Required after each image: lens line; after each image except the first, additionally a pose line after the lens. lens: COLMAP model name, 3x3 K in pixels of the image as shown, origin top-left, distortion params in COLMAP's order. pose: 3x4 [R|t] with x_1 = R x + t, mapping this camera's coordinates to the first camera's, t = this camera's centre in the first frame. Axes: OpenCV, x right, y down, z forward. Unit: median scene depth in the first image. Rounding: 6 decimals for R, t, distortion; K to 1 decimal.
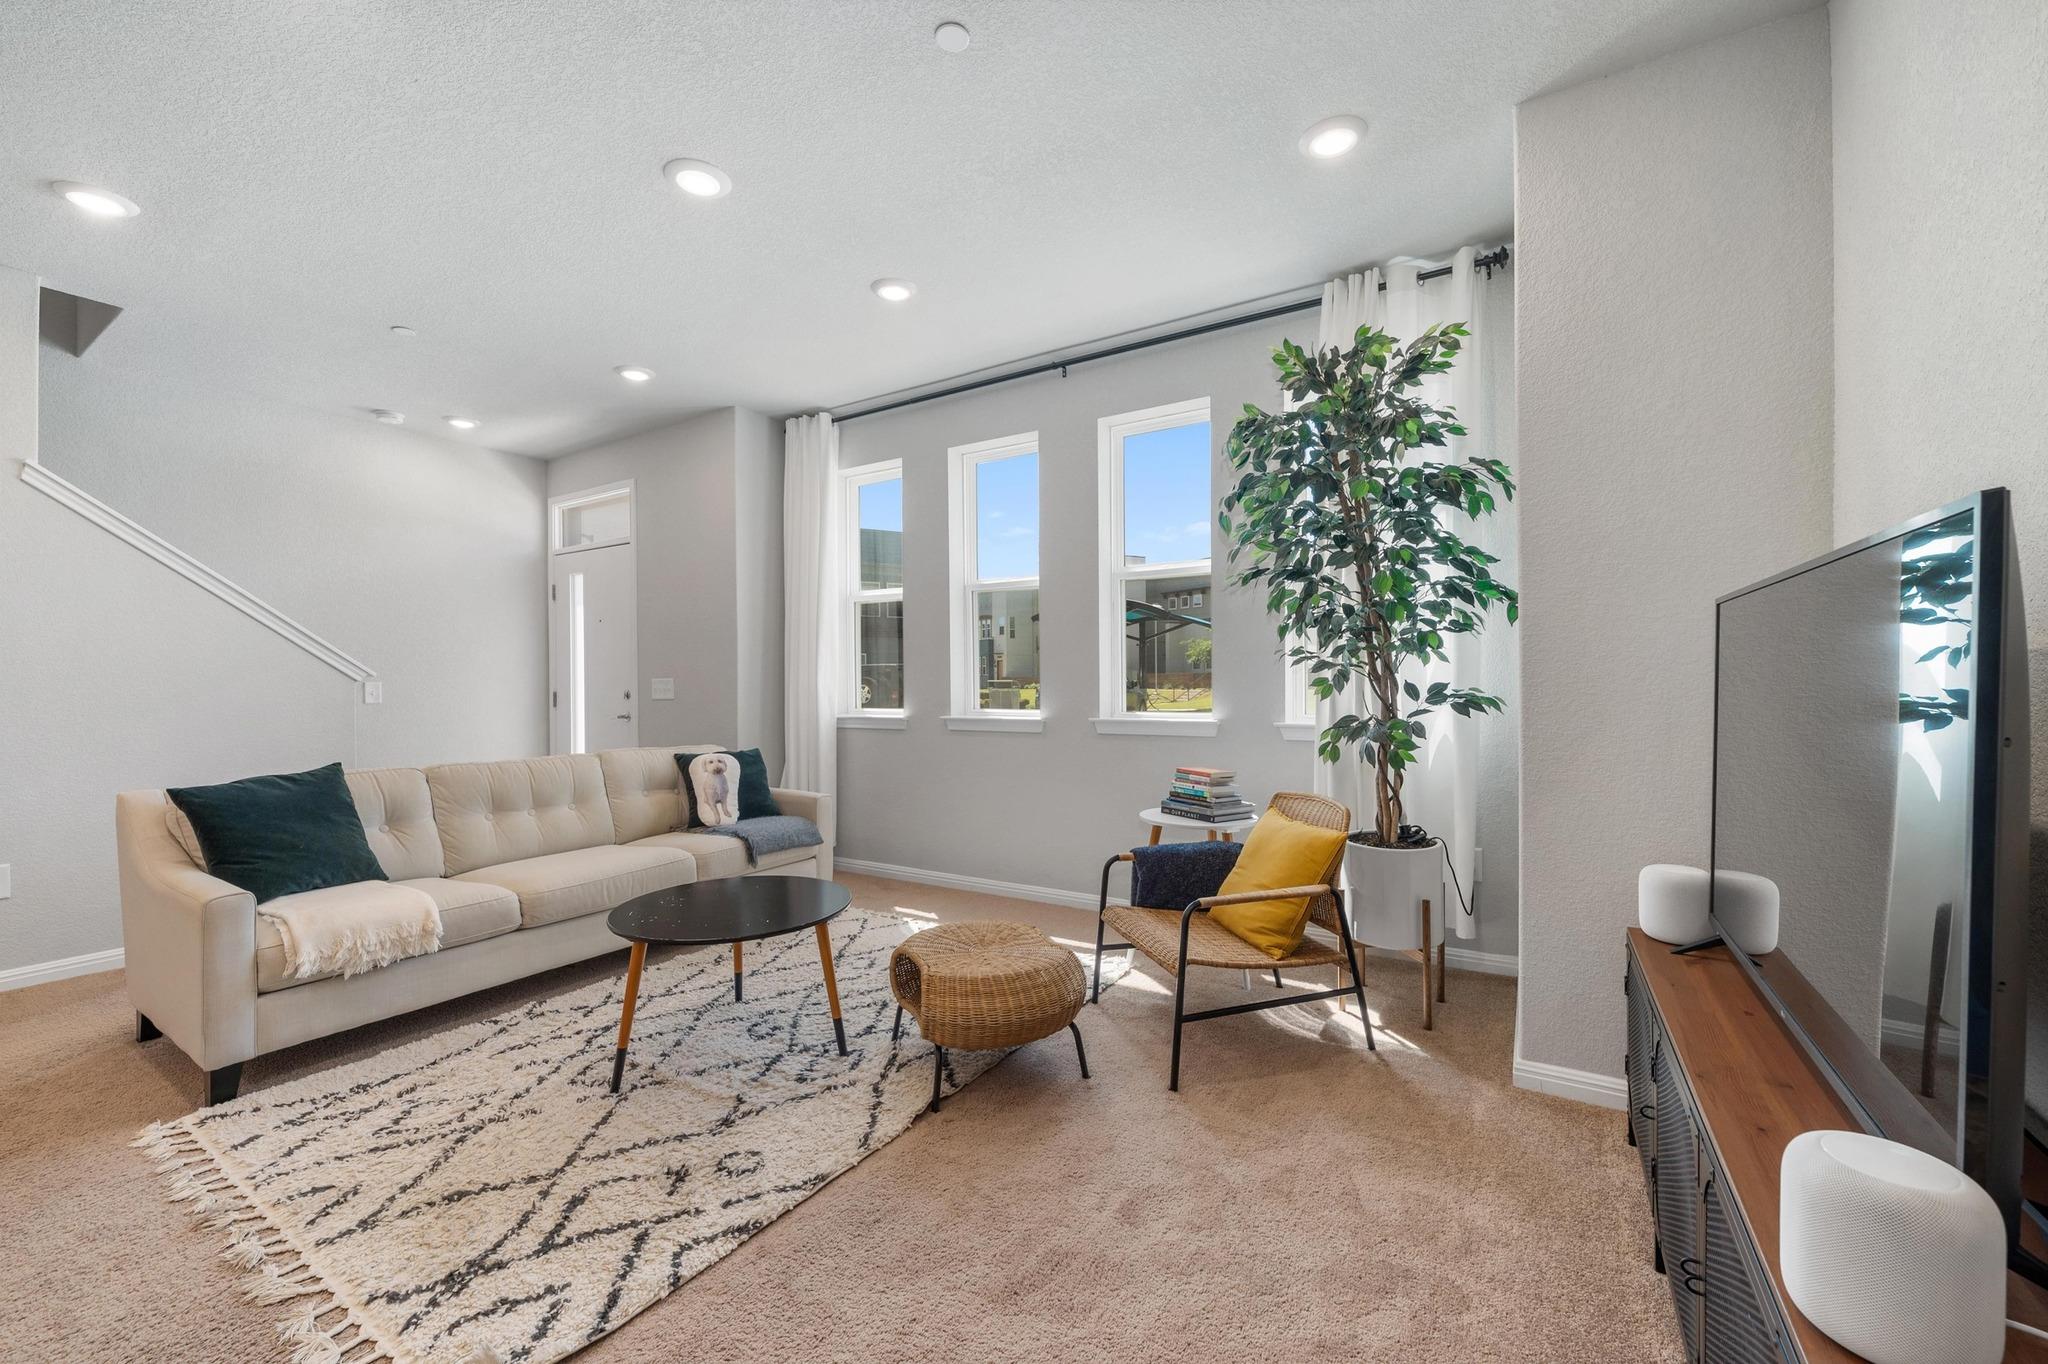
lens RADIAL K [[813.8, 0, 1024.0], [0, 813.8, 682.0], [0, 0, 1]] dist [-0.002737, -0.000211]
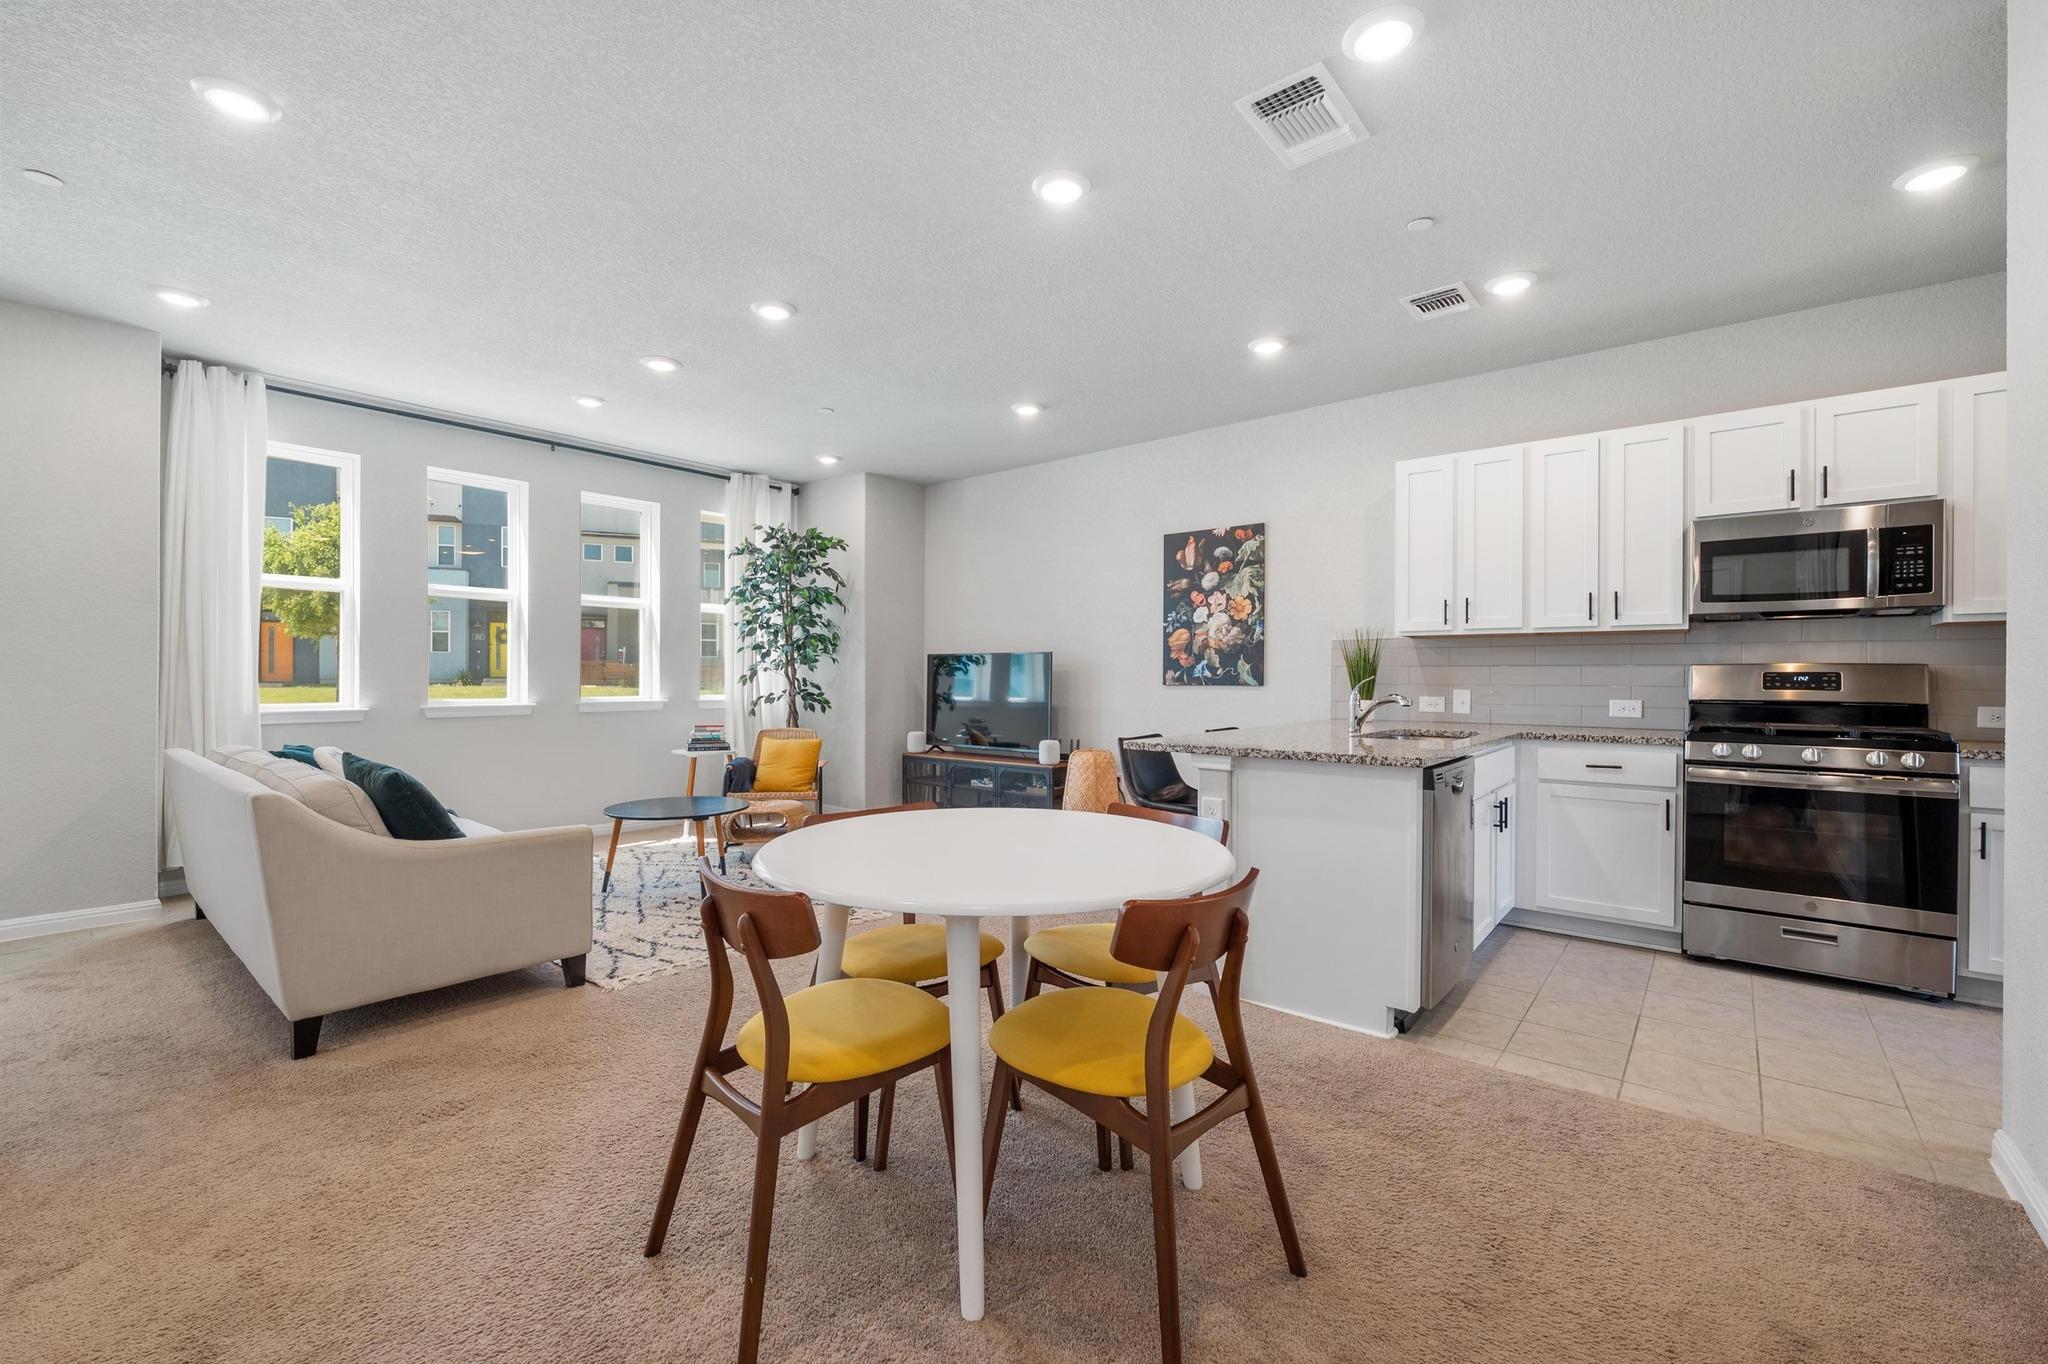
lens RADIAL K [[847.3, 0, 1024.0], [0, 847.3, 682.0], [0, 0, 1]] dist [-0.003565, -0.000338]
pose [[0.132159, -0.000491, 0.991228, -1.849977], [-0.001921, 0.999998, 0.000752, 0.010797], [-0.991227, -0.002003, 0.132158, 0.055361]]
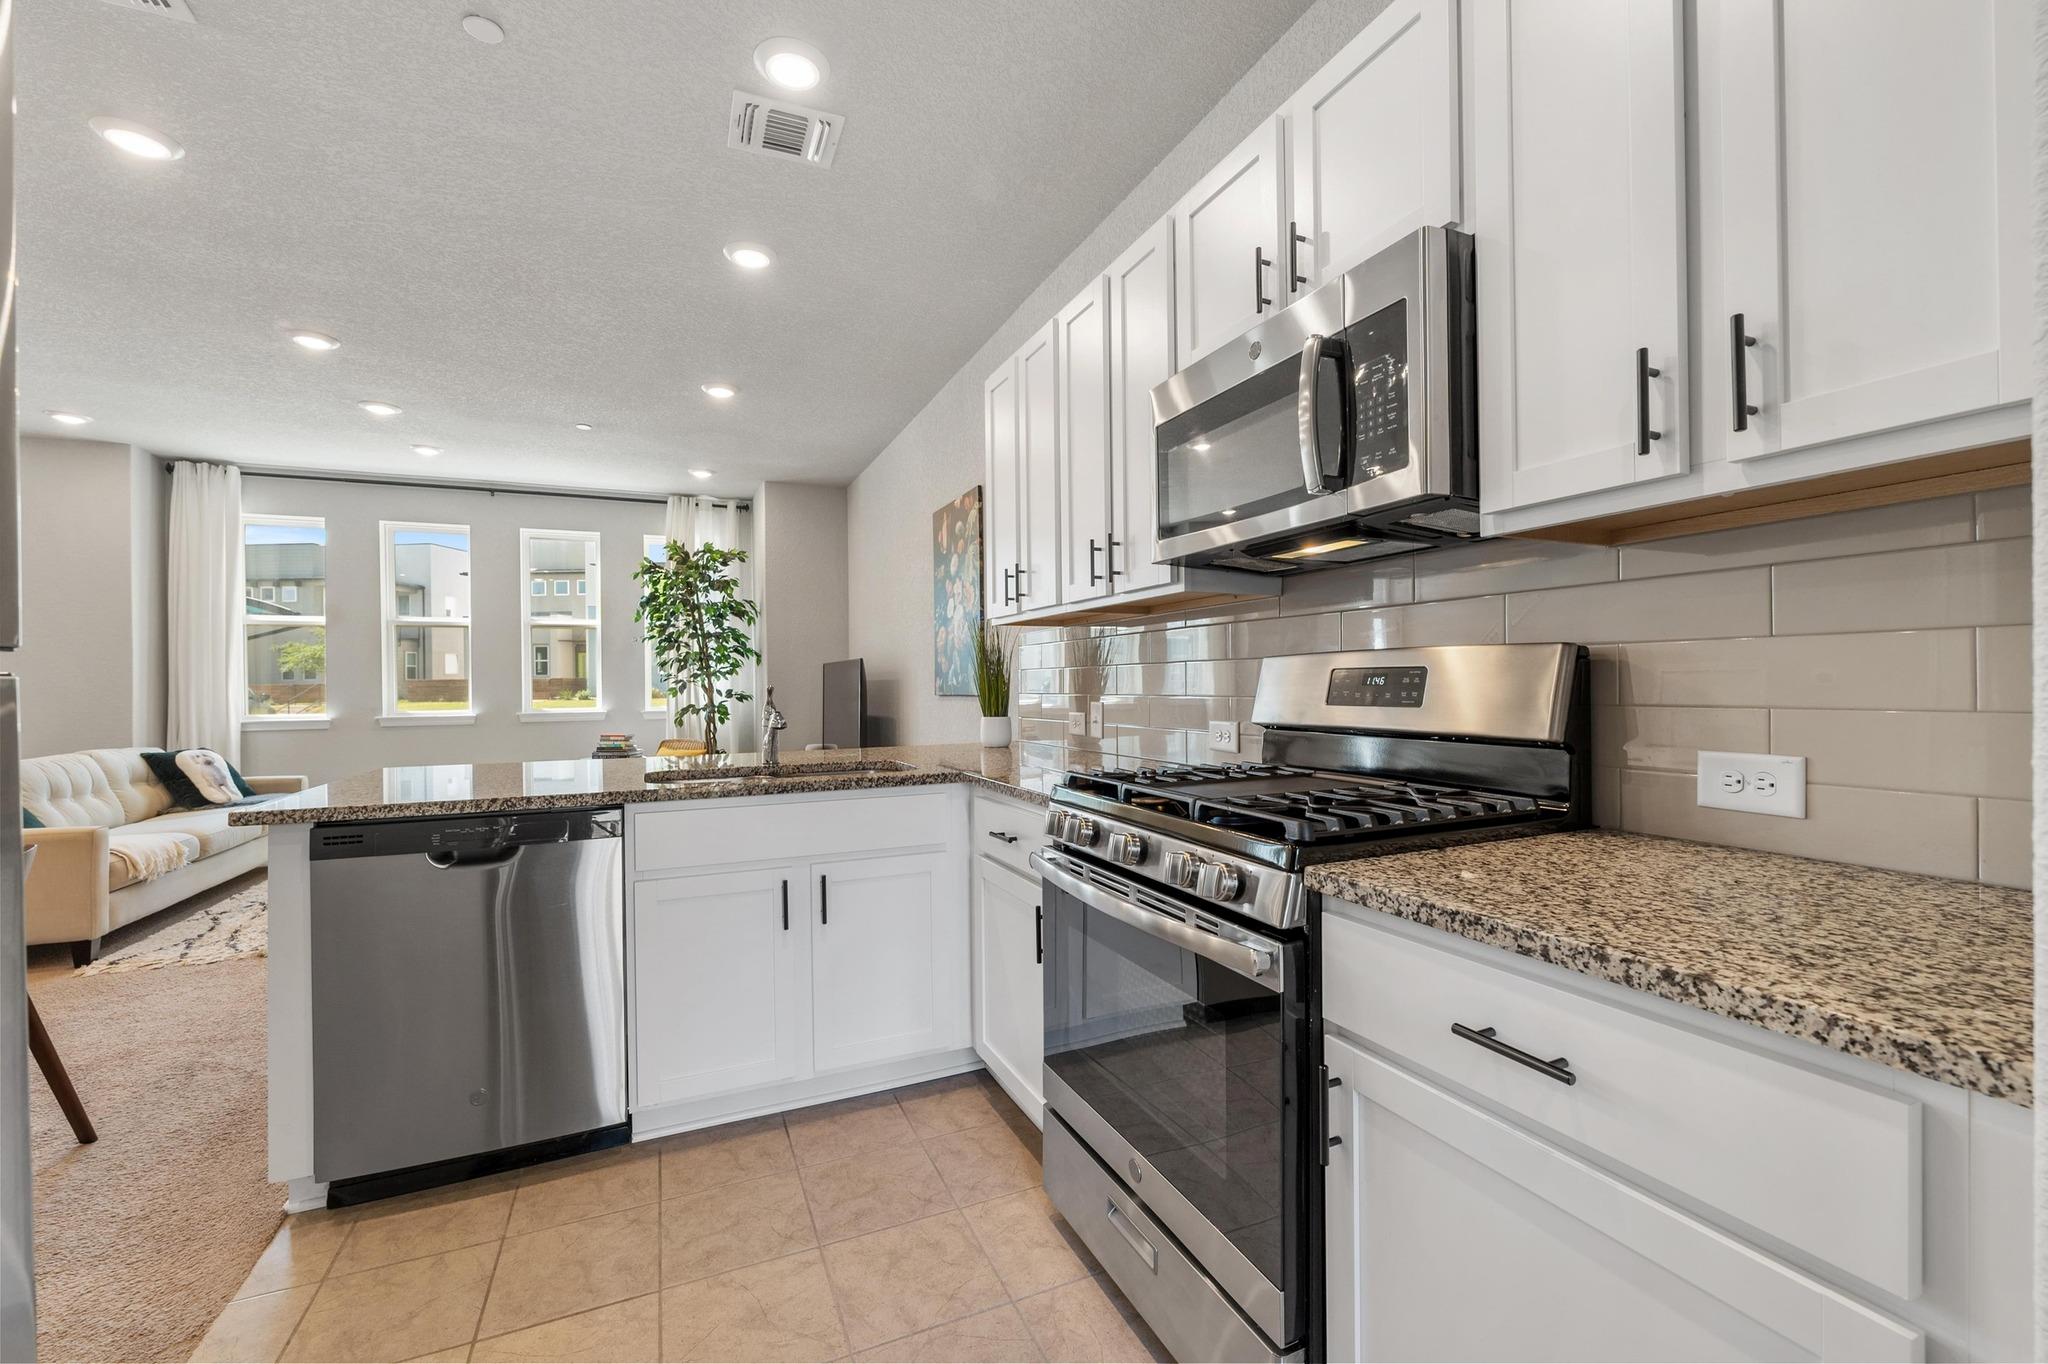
lens RADIAL K [[834.8, 0, 1023.5], [0, 834.8, 686.5], [0, 0, 1]] dist [-0.002861, -0.000284]
pose [[0.564639, -0.003007, 0.825332, -1.040839], [0.008863, 0.999958, -0.002421, 0.006893], [-0.825290, 0.008682, 0.564642, -1.112693]]
